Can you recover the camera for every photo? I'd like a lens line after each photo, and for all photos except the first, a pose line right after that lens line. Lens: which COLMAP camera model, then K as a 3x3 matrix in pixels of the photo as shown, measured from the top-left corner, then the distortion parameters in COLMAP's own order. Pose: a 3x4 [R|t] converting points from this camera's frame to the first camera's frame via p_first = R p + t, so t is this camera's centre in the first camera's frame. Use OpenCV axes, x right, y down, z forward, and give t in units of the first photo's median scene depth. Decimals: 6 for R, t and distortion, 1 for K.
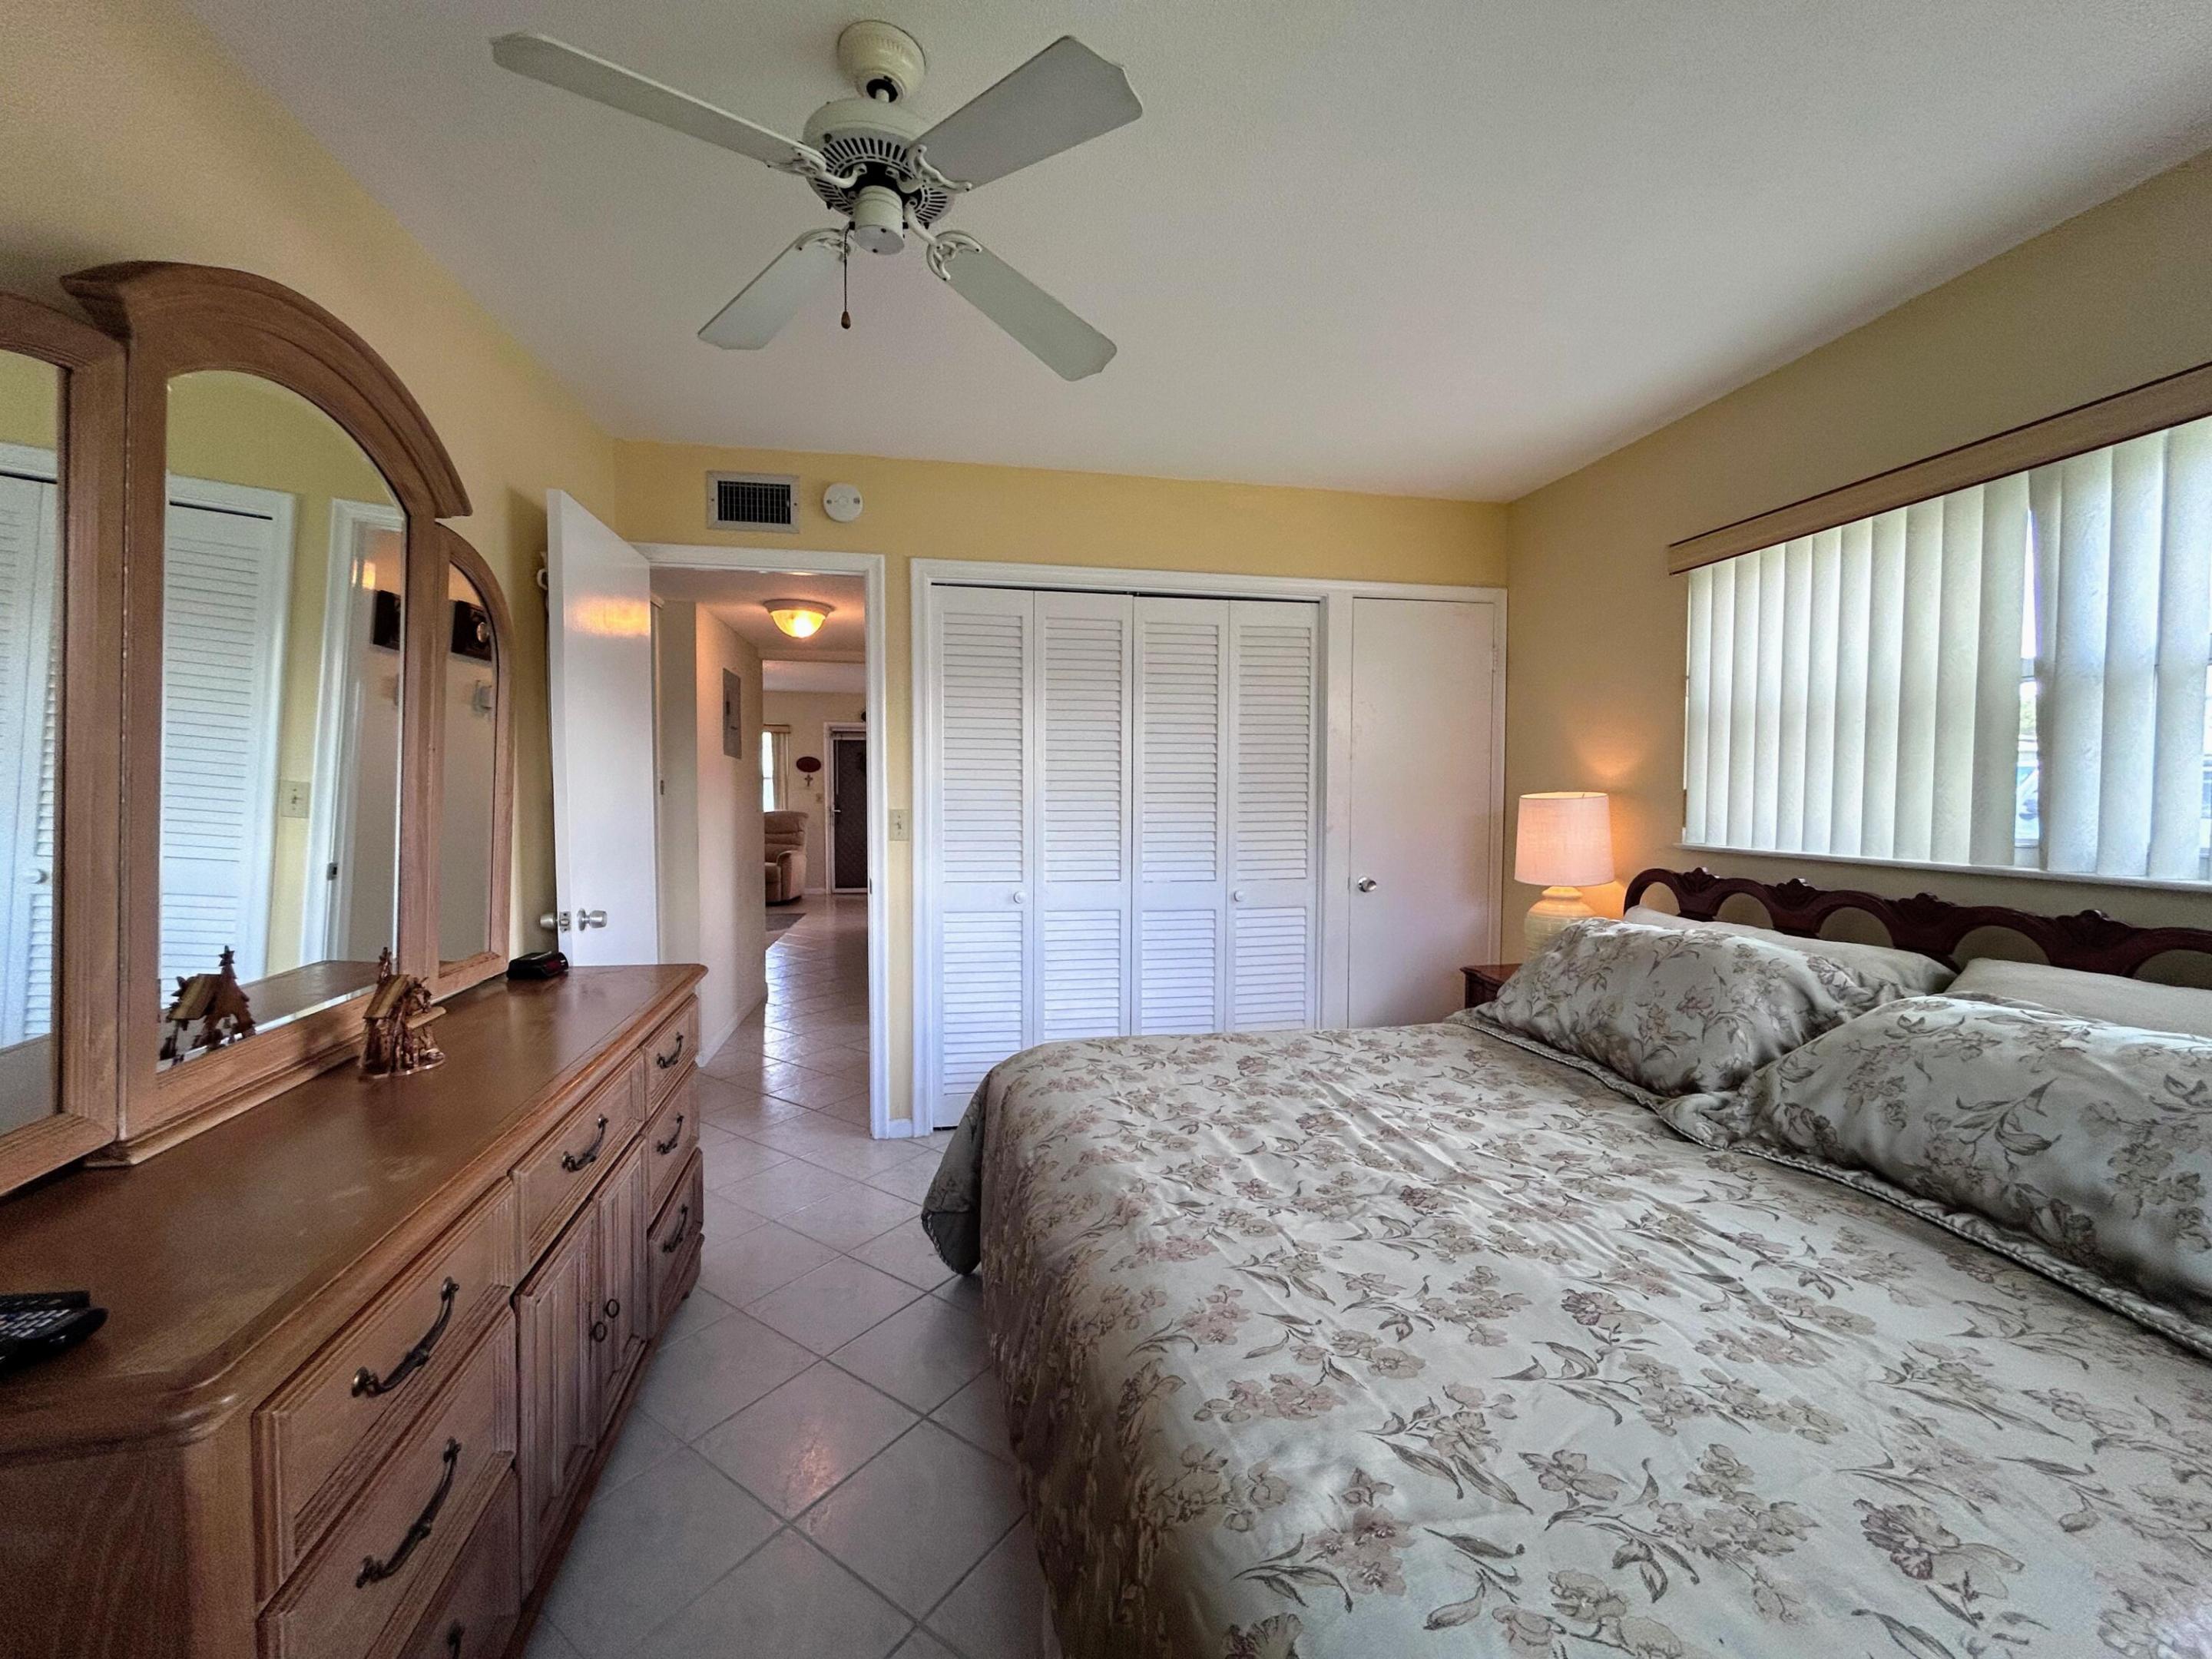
lens RADIAL K [[895.5, 0, 1095.1], [0, 895.5, 827.6], [0, 0, 1]] dist [-0.002835, 0.001450]
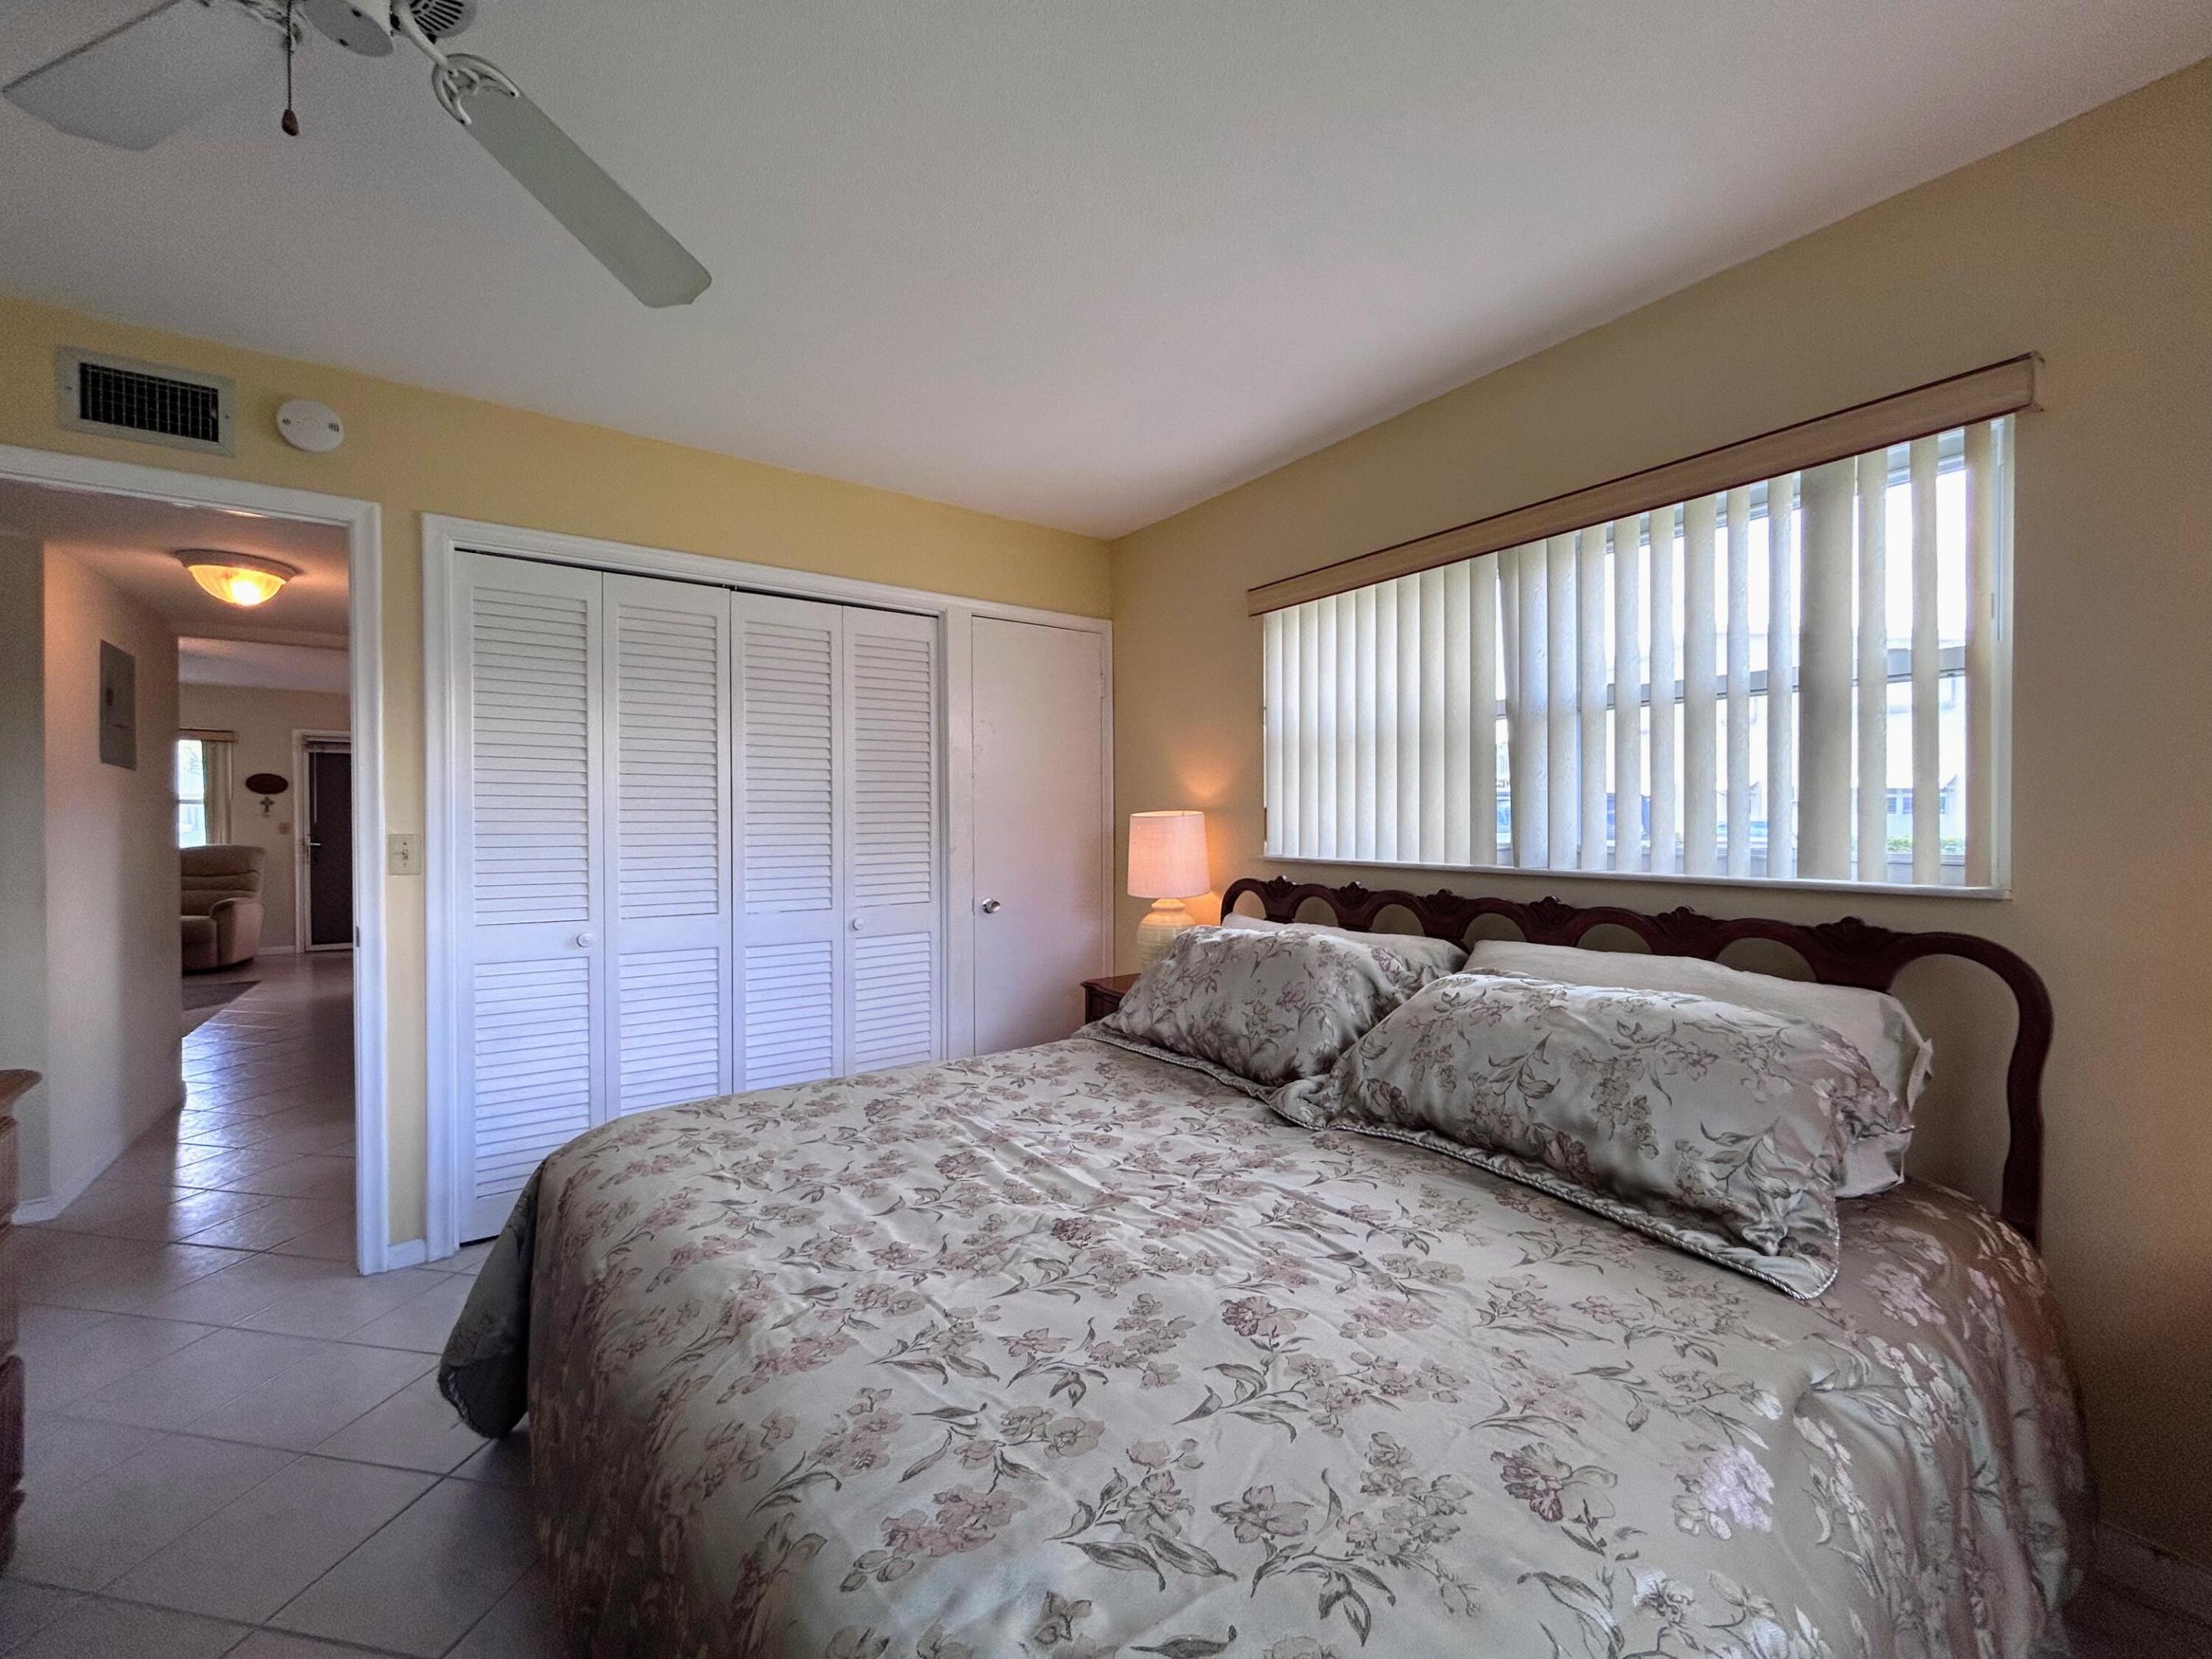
lens RADIAL K [[895.5, 0, 1104.0], [0, 895.5, 830.9], [0, 0, 1]] dist [-0.002835, 0.001450]
pose [[0.904830, -0.008565, 0.425688, -0.004193], [0.020500, 0.999515, -0.023462, 0.013718], [-0.425280, 0.029956, 0.904566, 0.099113]]
